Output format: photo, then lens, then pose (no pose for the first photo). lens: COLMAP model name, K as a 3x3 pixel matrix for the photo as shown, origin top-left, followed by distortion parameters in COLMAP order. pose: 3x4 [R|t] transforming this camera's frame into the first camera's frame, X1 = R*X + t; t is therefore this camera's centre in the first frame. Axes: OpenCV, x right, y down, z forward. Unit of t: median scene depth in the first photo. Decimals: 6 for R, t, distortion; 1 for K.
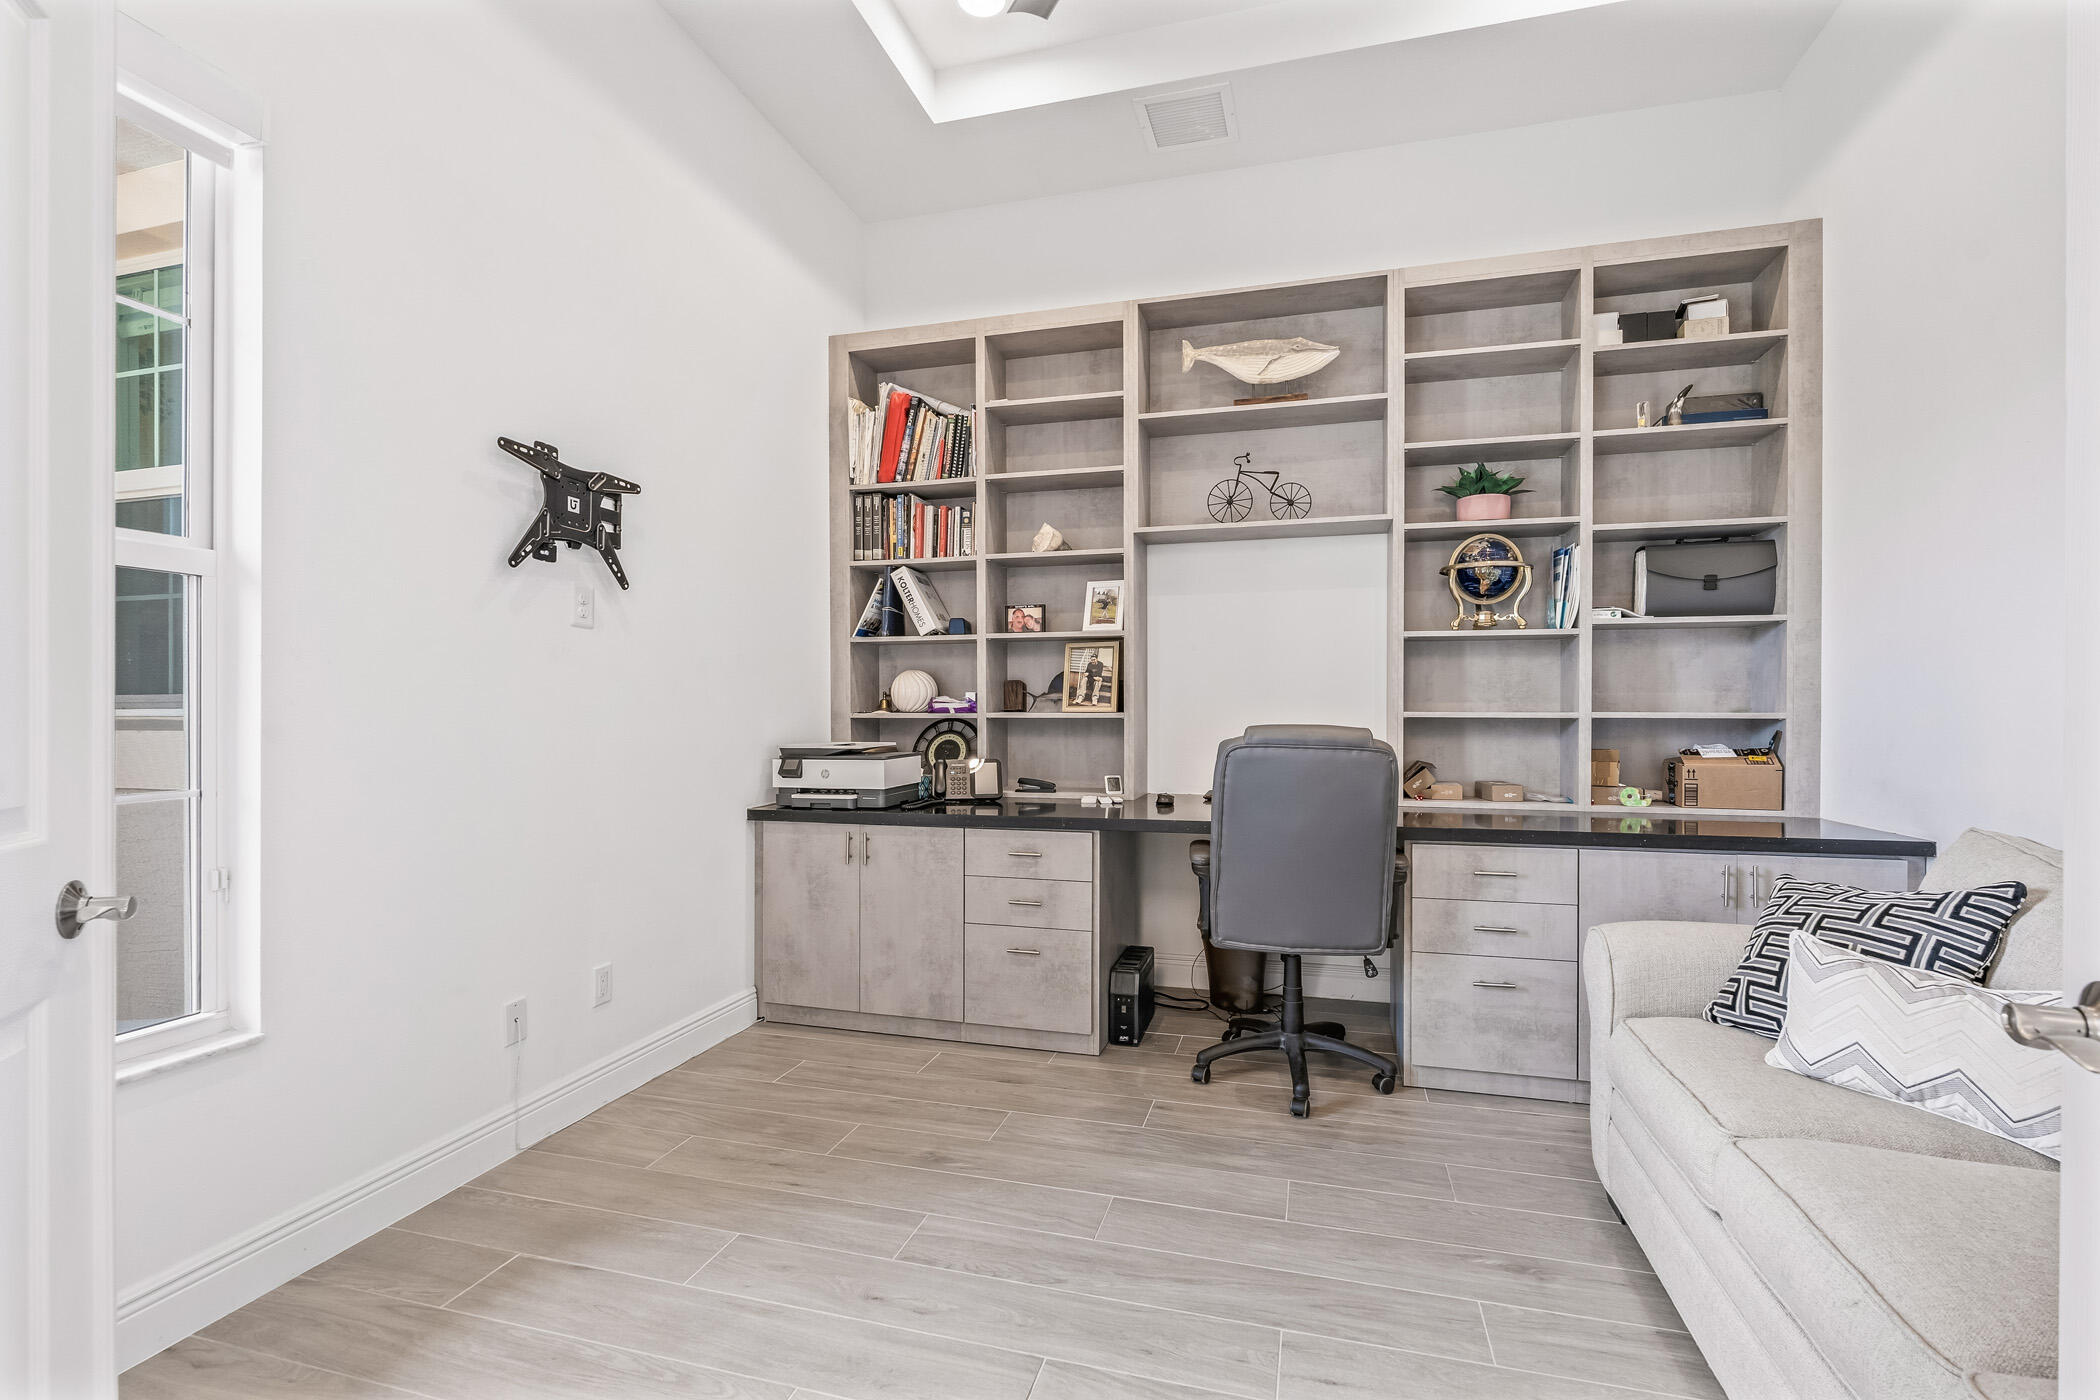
lens RADIAL K [[946.7, 0, 1056.5], [0, 946.7, 713.6], [0, 0, 1]] dist [-0.006344, 0.001674]
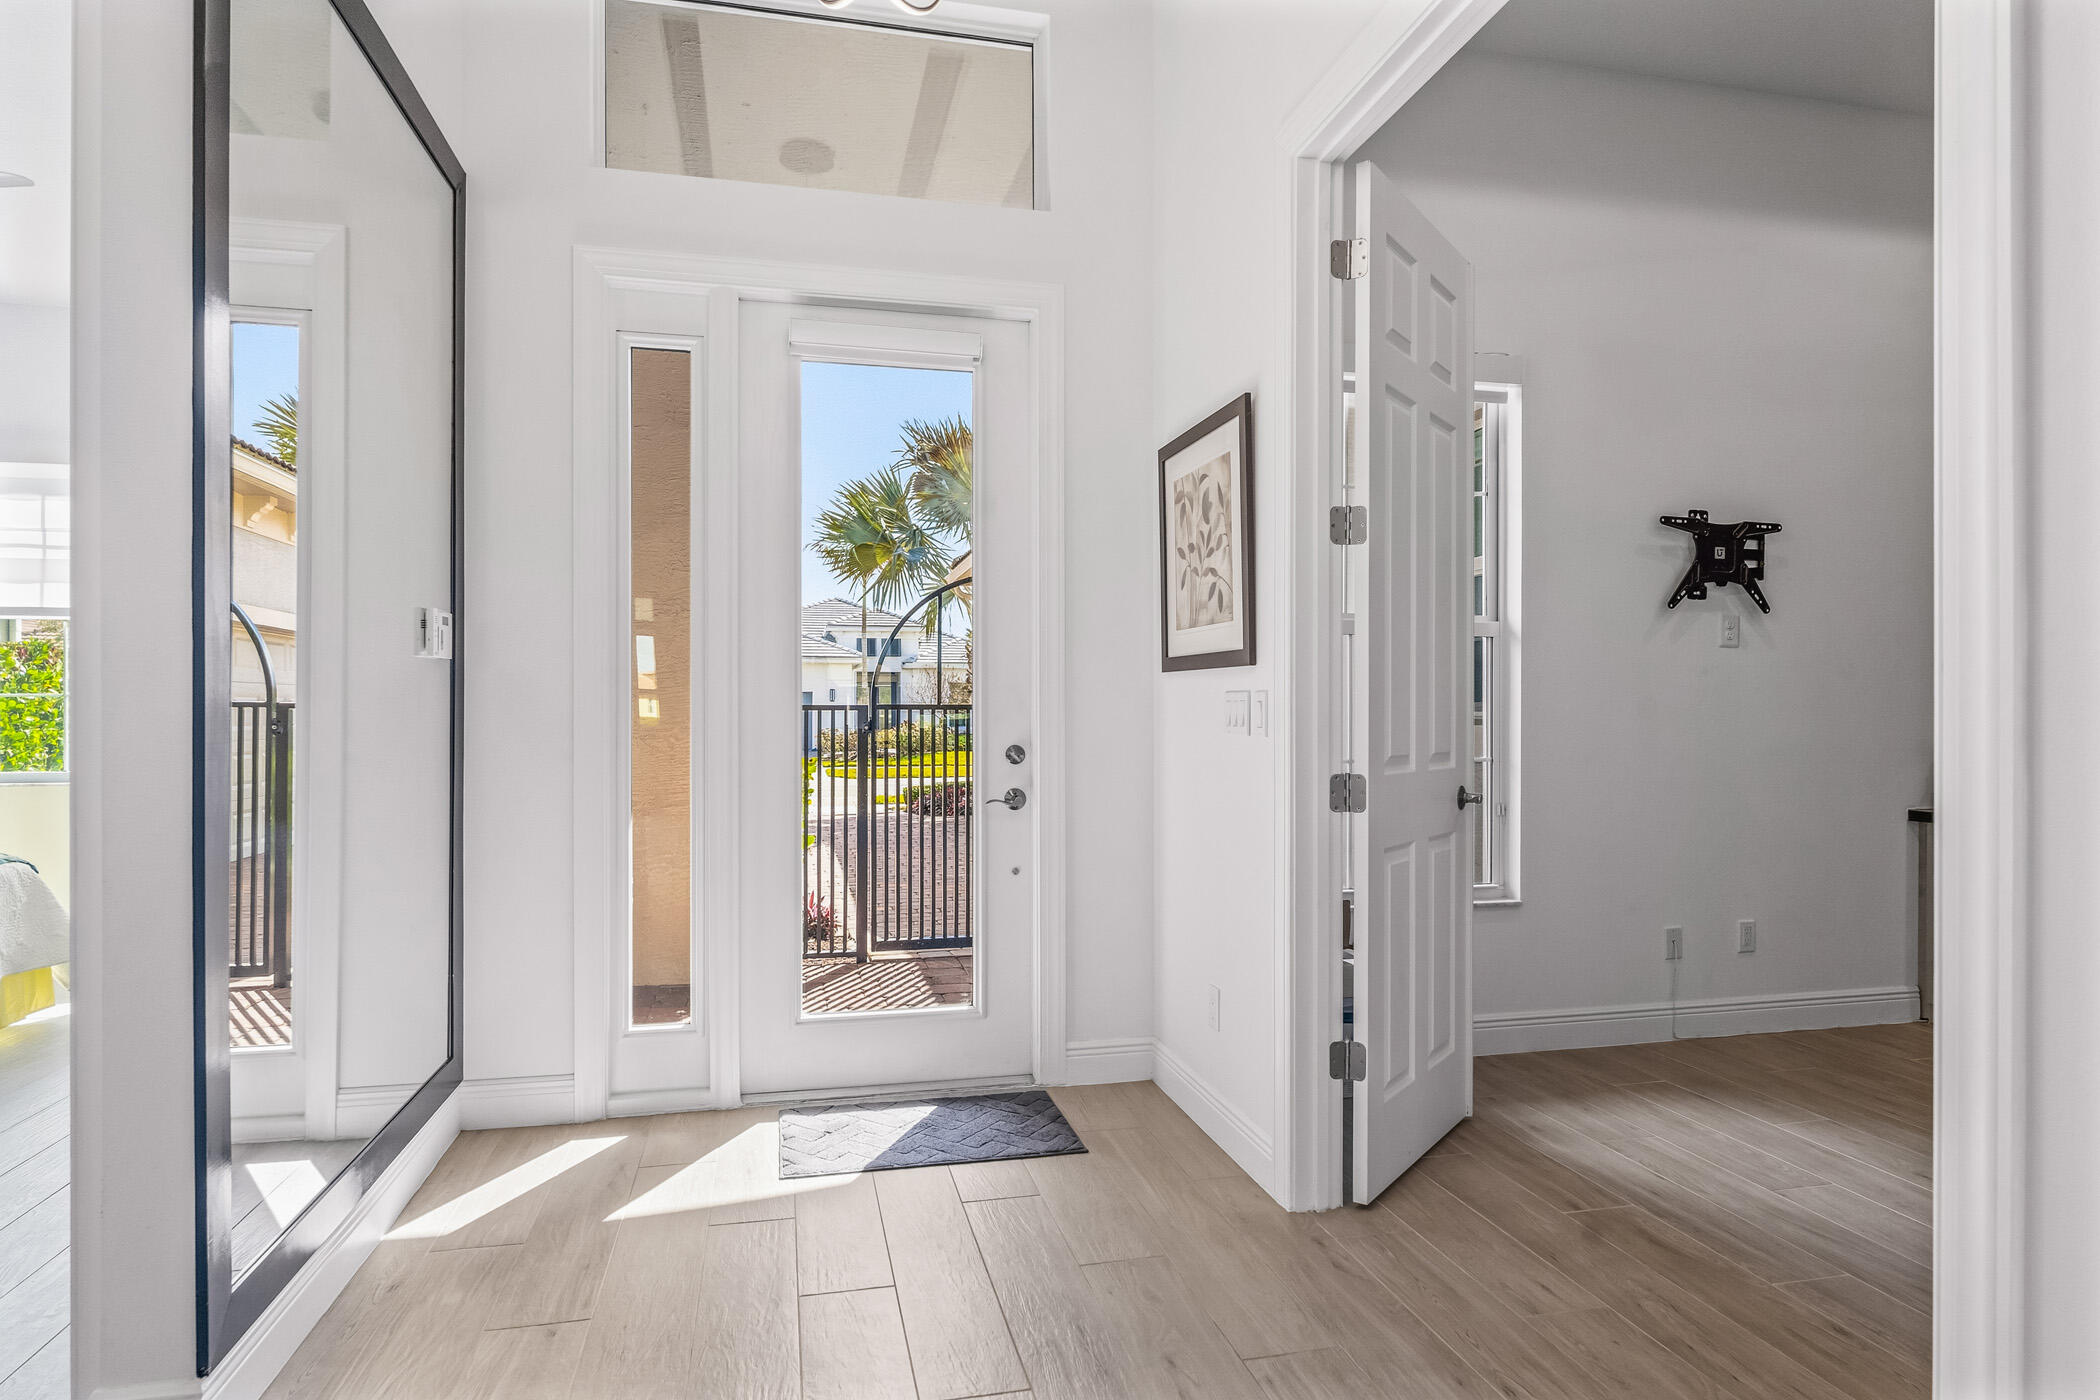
lens RADIAL K [[1212.9, 0, 1040.4], [0, 1212.9, 708.8], [0, 0, 1]] dist [0.003134, -0.000004]
pose [[0.491158, -0.002012, -0.871068, 0.495388], [-0.002863, 0.999988, -0.003924, -0.000413], [0.871066, 0.004421, 0.491147, -0.643148]]
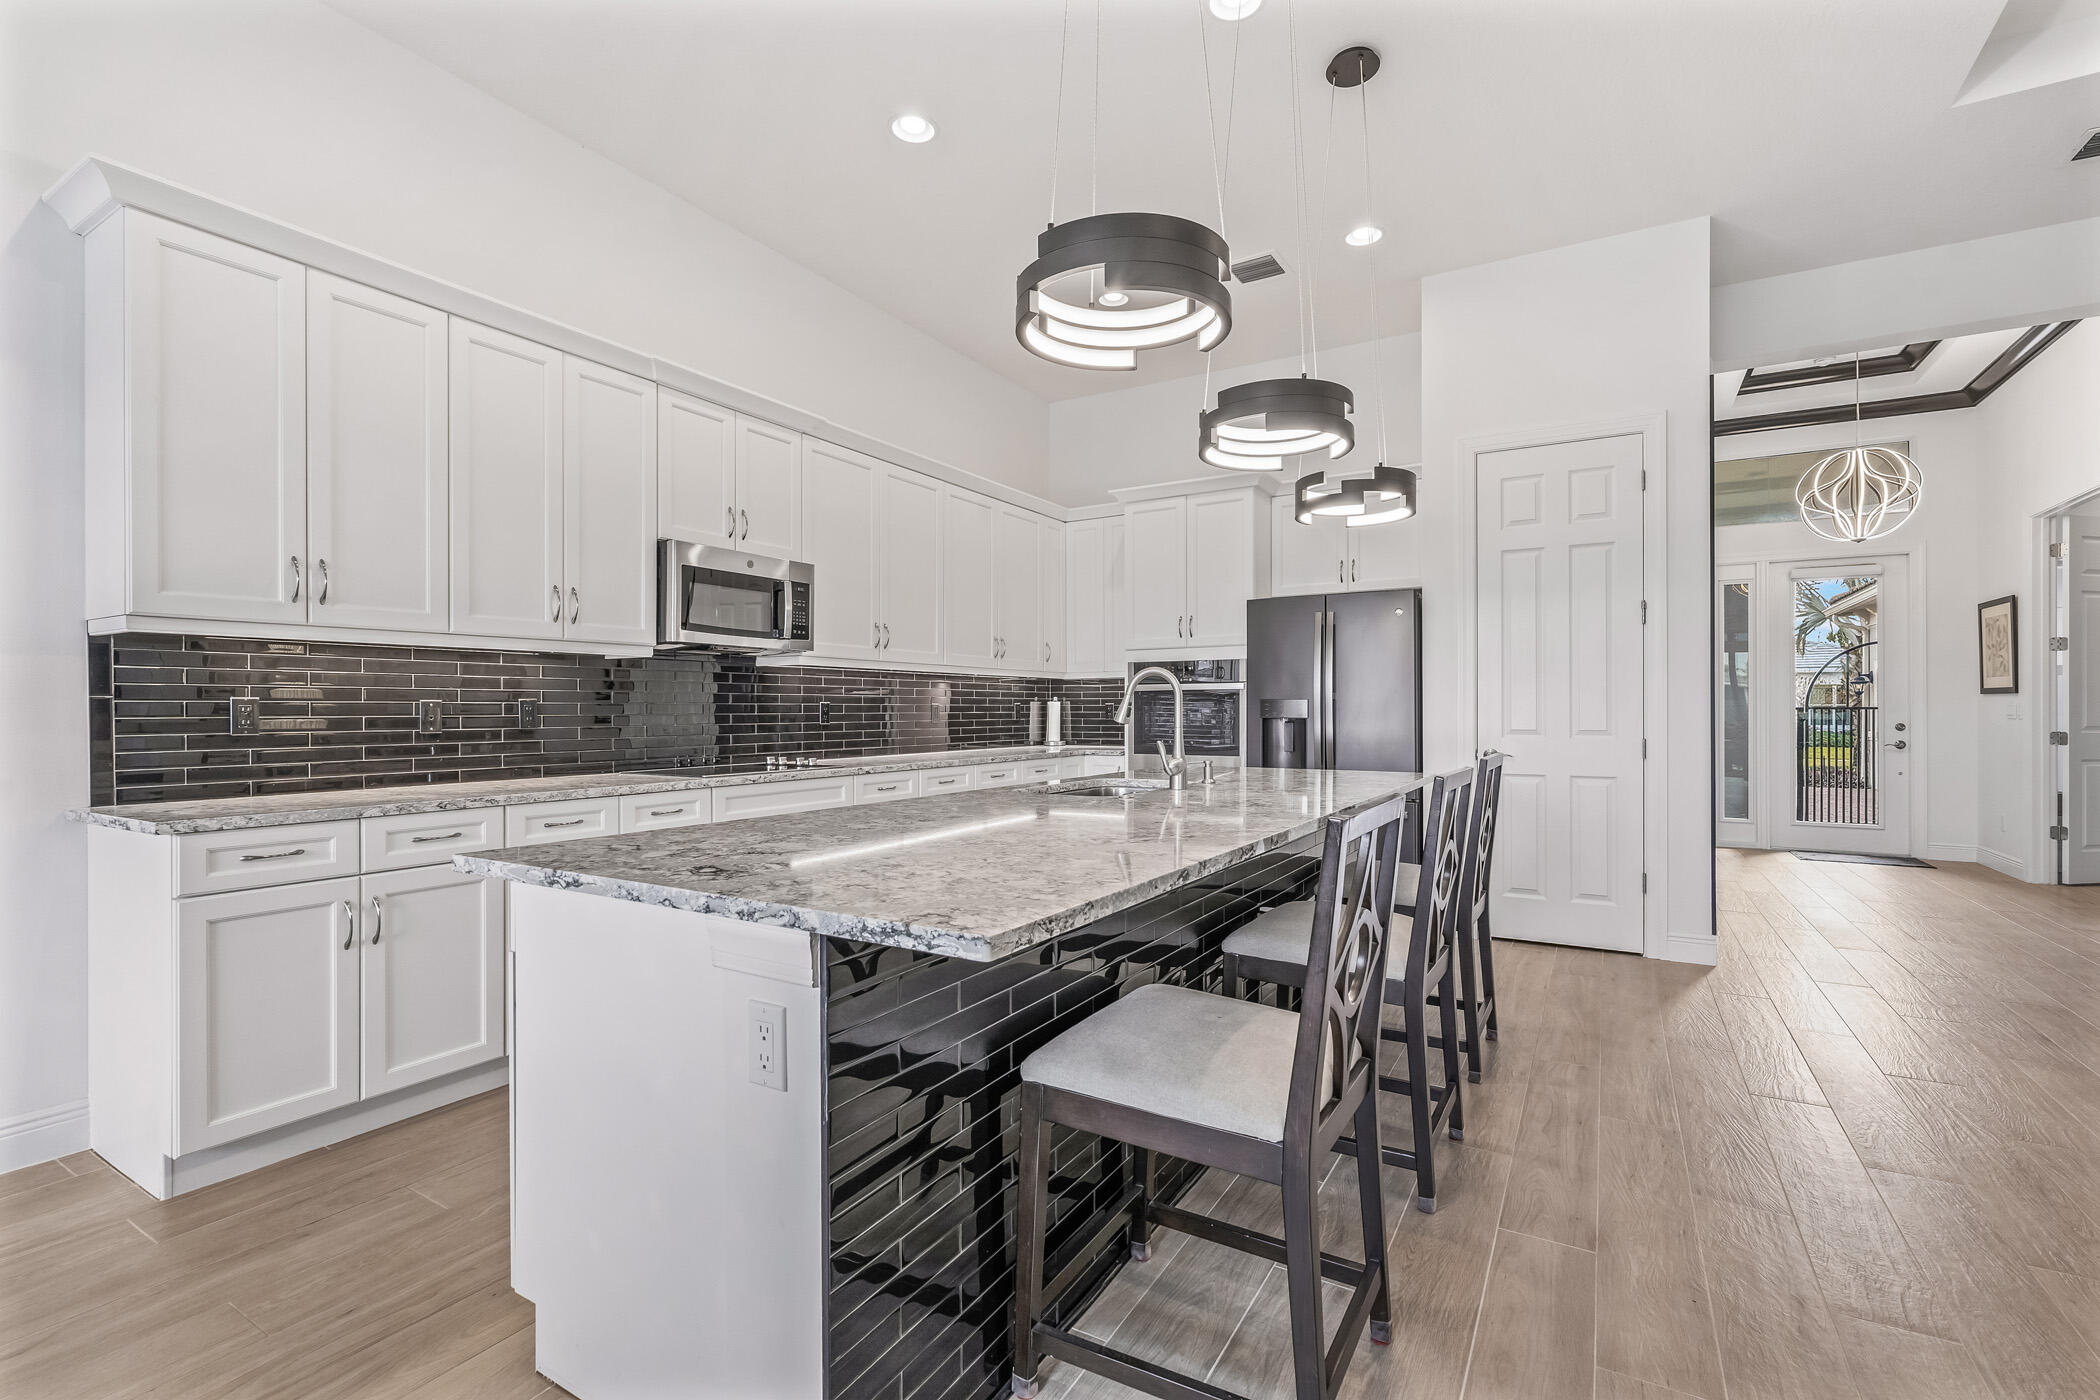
lens RADIAL K [[946.7, 0, 1047.3], [0, 946.7, 708.3], [0, 0, 1]] dist [-0.006344, 0.001674]
pose [[-0.235260, -0.004283, -0.971923, 2.583696], [-0.002061, 0.999990, -0.003908, 0.007611], [0.971930, 0.001083, -0.235267, -1.787253]]
